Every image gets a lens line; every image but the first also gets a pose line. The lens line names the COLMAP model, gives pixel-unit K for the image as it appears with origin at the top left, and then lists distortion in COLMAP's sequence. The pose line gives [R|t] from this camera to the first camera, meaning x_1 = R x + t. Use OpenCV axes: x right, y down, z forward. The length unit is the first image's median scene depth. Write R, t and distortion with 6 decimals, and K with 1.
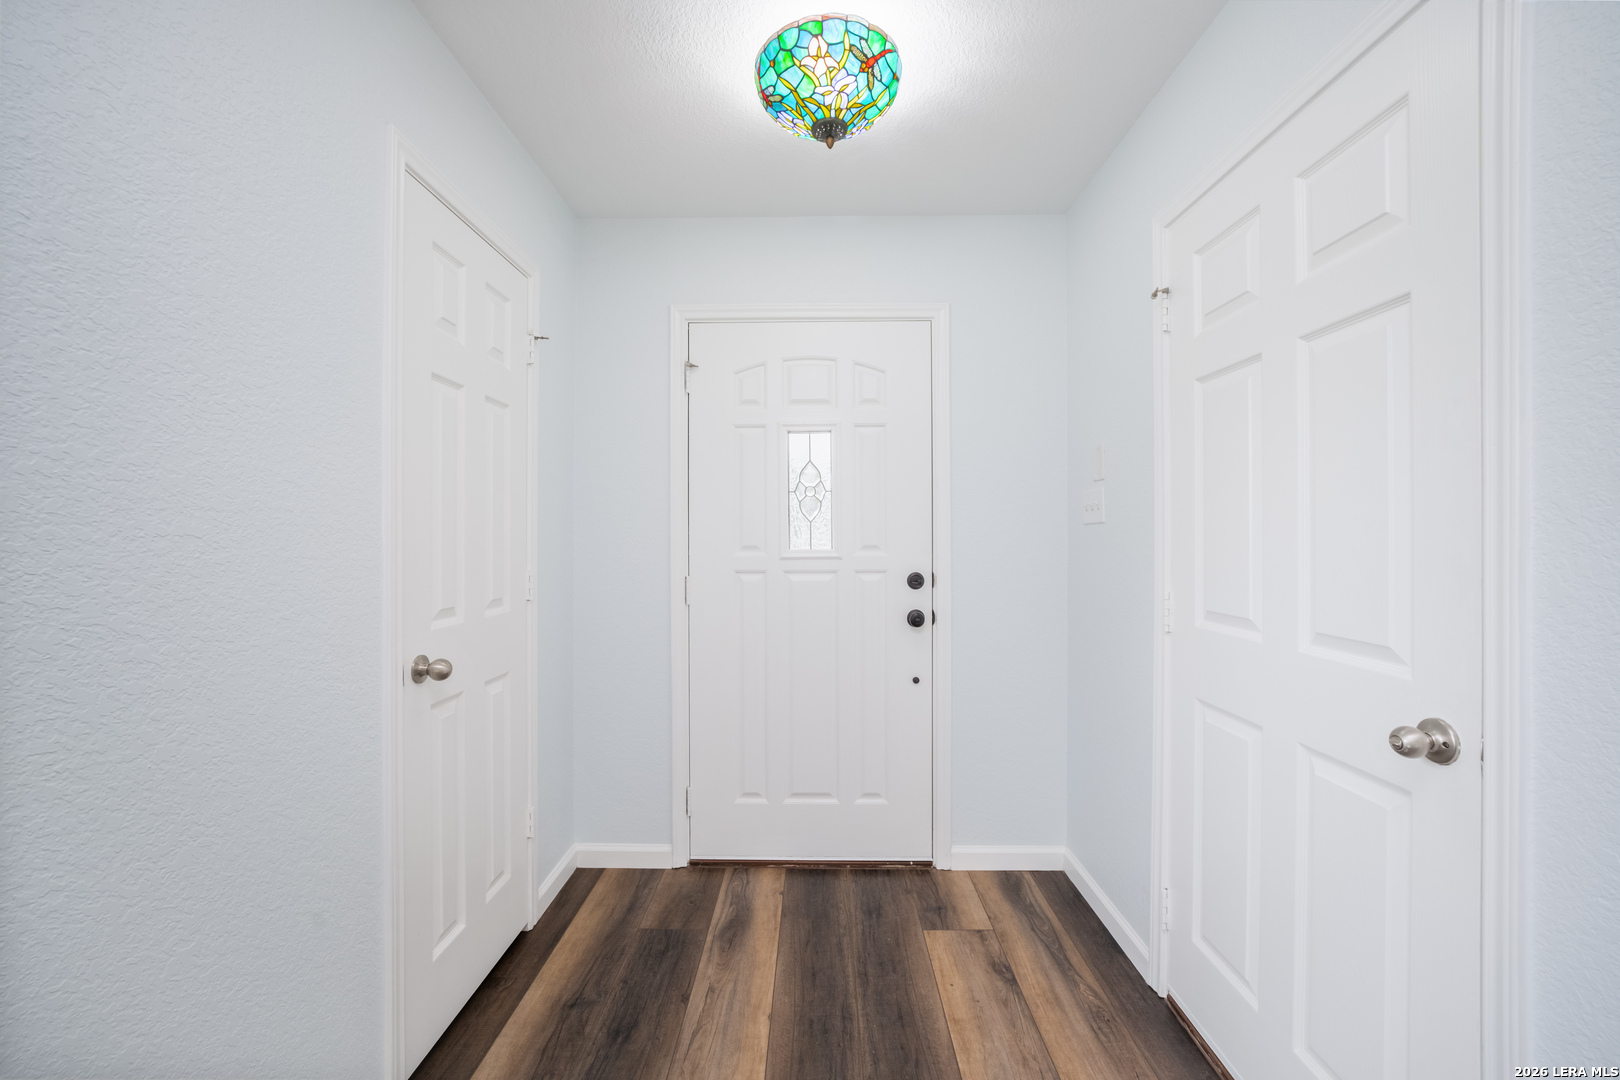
lens RADIAL K [[653.6, 0, 809.9], [0, 653.6, 542.0], [0, 0, 1]] dist [-0.023554, 0.004738]
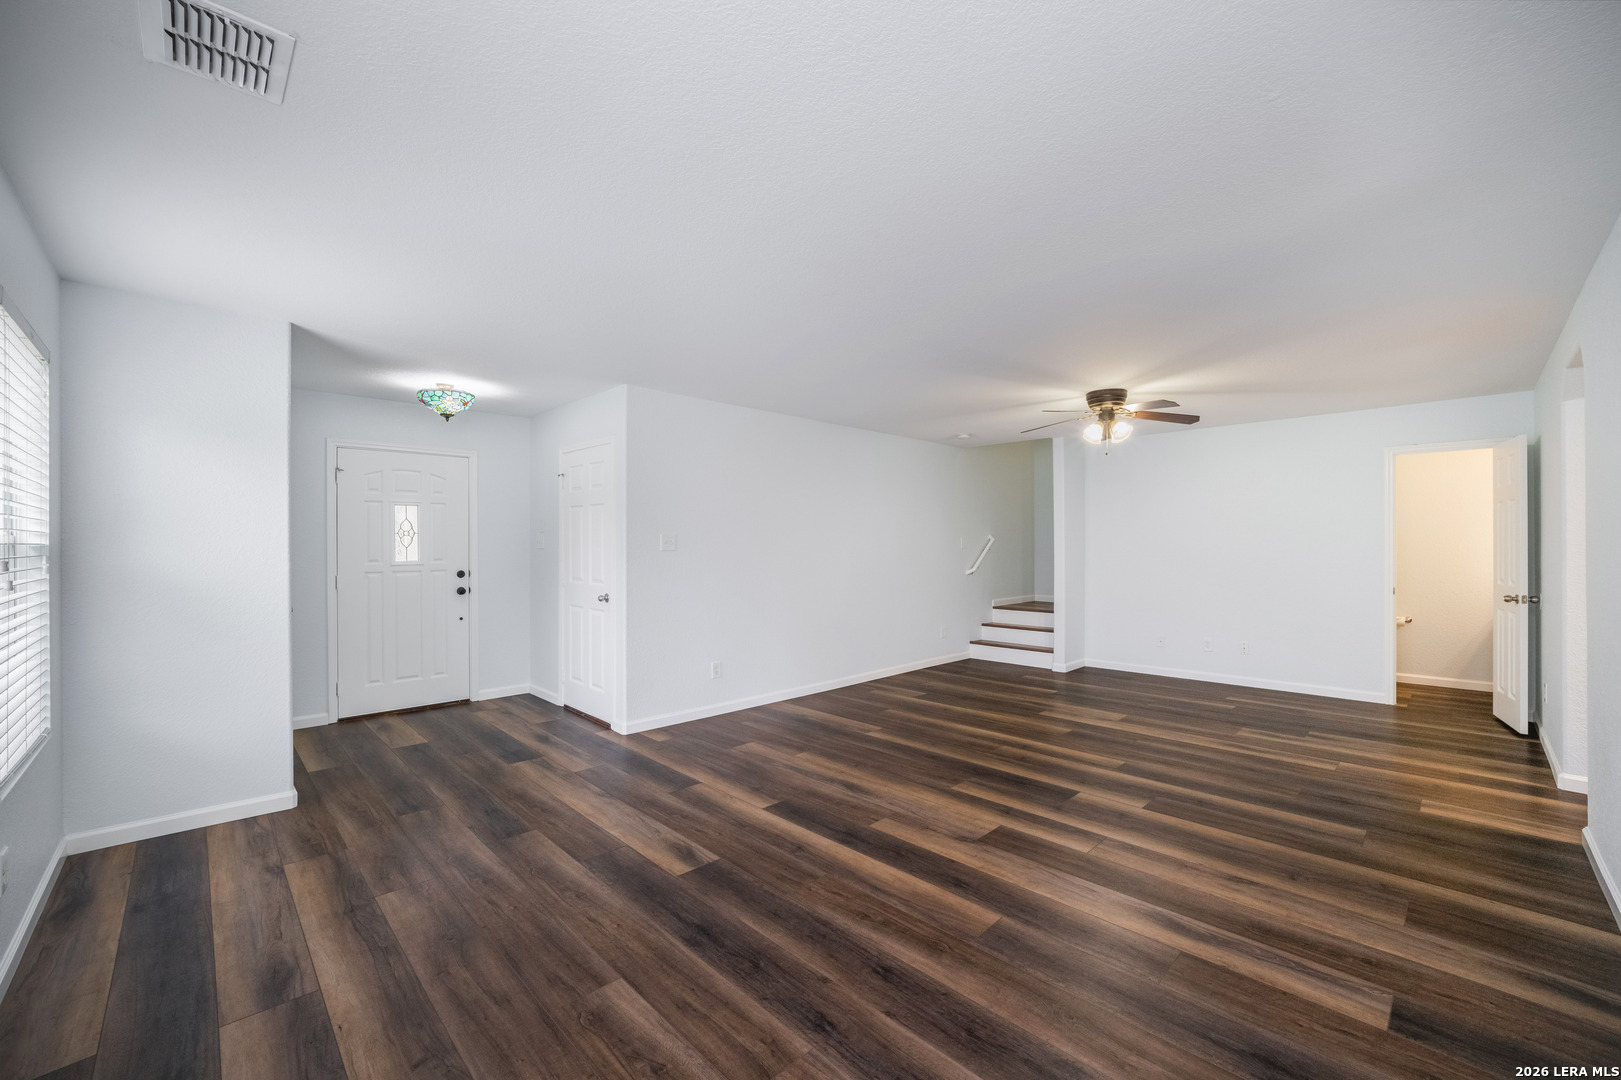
lens RADIAL K [[654.0, 0, 810.9], [0, 654.0, 541.7], [0, 0, 1]] dist [-0.023554, 0.004738]
pose [[0.705147, 0.002943, 0.709055, -0.568664], [0.002238, 0.999977, -0.006377, -0.034080], [-0.709058, 0.006083, 0.705124, -1.412391]]
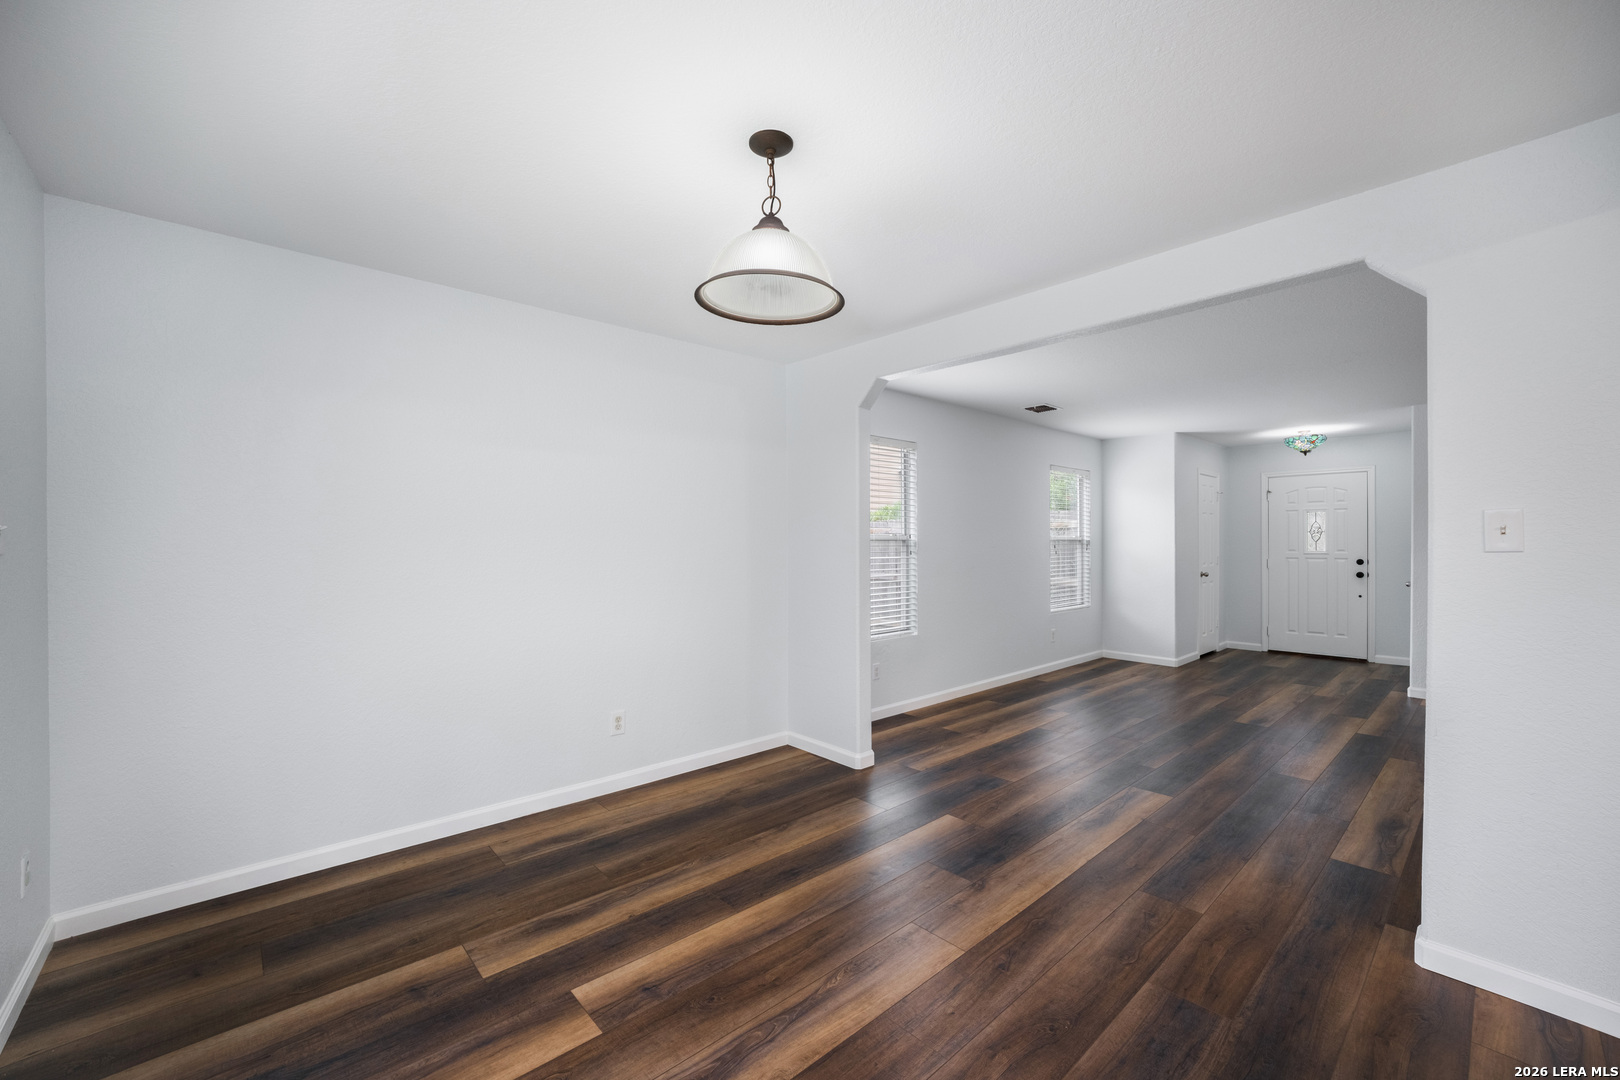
lens RADIAL K [[653.6, 0, 813.4], [0, 653.6, 541.5], [0, 0, 1]] dist [-0.023554, 0.004738]
pose [[0.685026, -0.000876, -0.728519, 0.584694], [-0.000955, 0.999997, -0.002101, -0.023985], [0.728518, 0.002134, 0.685023, -2.745123]]
